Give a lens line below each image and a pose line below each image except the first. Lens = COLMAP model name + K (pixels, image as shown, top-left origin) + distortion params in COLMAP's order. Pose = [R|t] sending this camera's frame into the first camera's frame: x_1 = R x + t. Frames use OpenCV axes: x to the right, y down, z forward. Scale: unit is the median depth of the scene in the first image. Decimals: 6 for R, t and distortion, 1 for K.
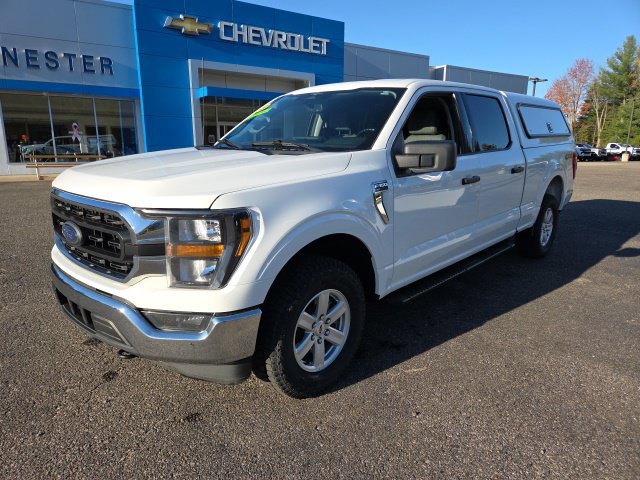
lens RADIAL K [[429.8, 0, 317.9], [0, 429.8, 238.9], [0, 0, 1]] dist [0.068116, -0.060985]
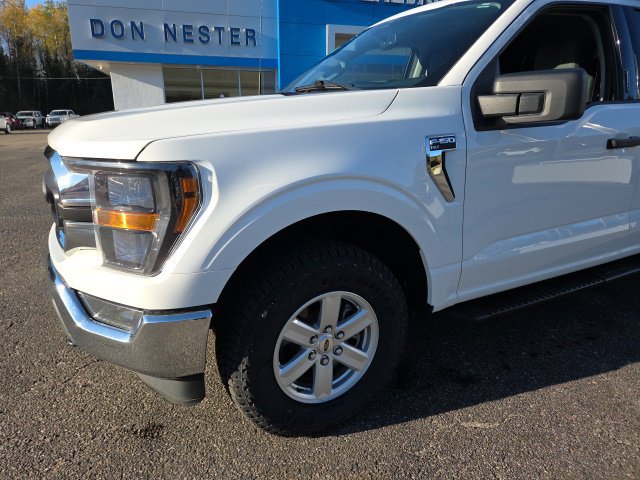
lens RADIAL K [[429.8, 0, 313.8], [0, 429.8, 238.5], [0, 0, 1]] dist [0.068116, -0.060985]
pose [[0.943251, 0.089212, -0.319874, 0.123849], [-0.070985, 0.995142, 0.068218, -0.006487], [0.324405, -0.041640, 0.945001, 0.212372]]
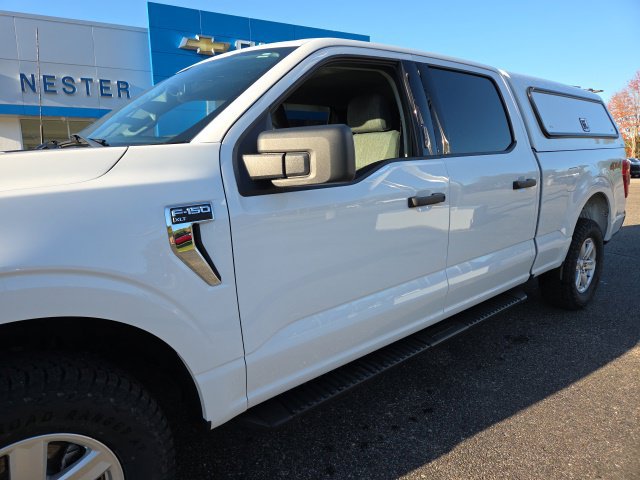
lens RADIAL K [[429.8, 0, 314.0], [0, 429.8, 234.5], [0, 0, 1]] dist [0.068116, -0.060985]
pose [[0.993694, -0.001564, -0.112115, 0.232001], [-0.004982, 0.998299, -0.058081, -0.045553], [0.112015, 0.058273, 0.991996, 0.343399]]
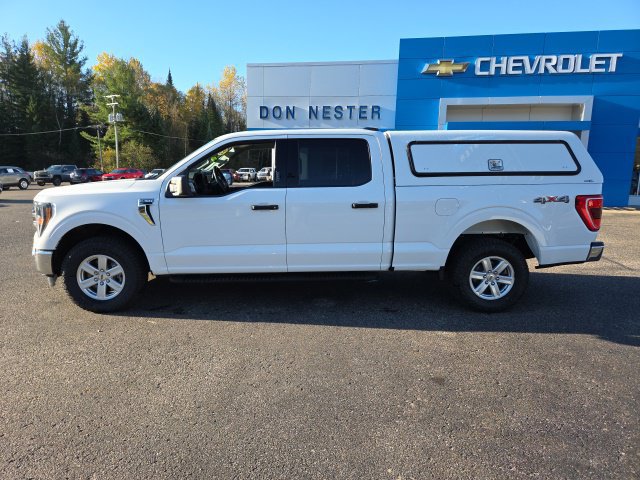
lens RADIAL K [[429.8, 0, 314.7], [0, 429.8, 241.4], [0, 0, 1]] dist [0.068116, -0.060985]
pose [[0.705424, 0.124848, -0.697704, 1.183165], [-0.167449, 0.985855, 0.007108, -0.061808], [0.688722, 0.111816, 0.716351, 0.185514]]
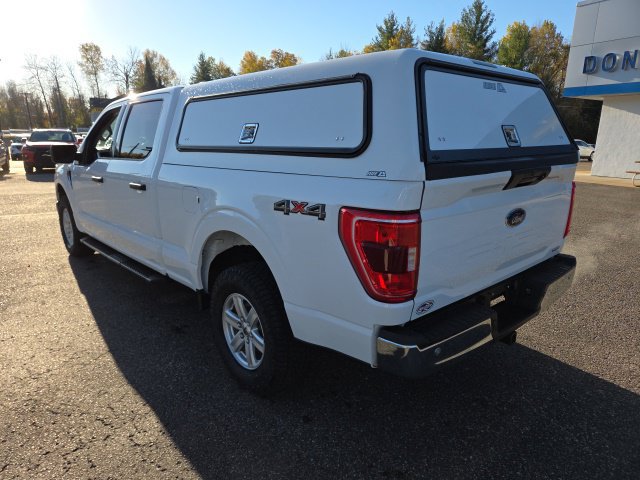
lens RADIAL K [[429.8, 0, 321.1], [0, 429.8, 241.9], [0, 0, 1]] dist [0.068116, -0.060985]
pose [[-0.067418, 0.232312, -0.970302, 1.327746], [-0.230278, 0.942634, 0.241687, -0.357987], [0.970787, 0.239733, -0.010054, 1.449242]]
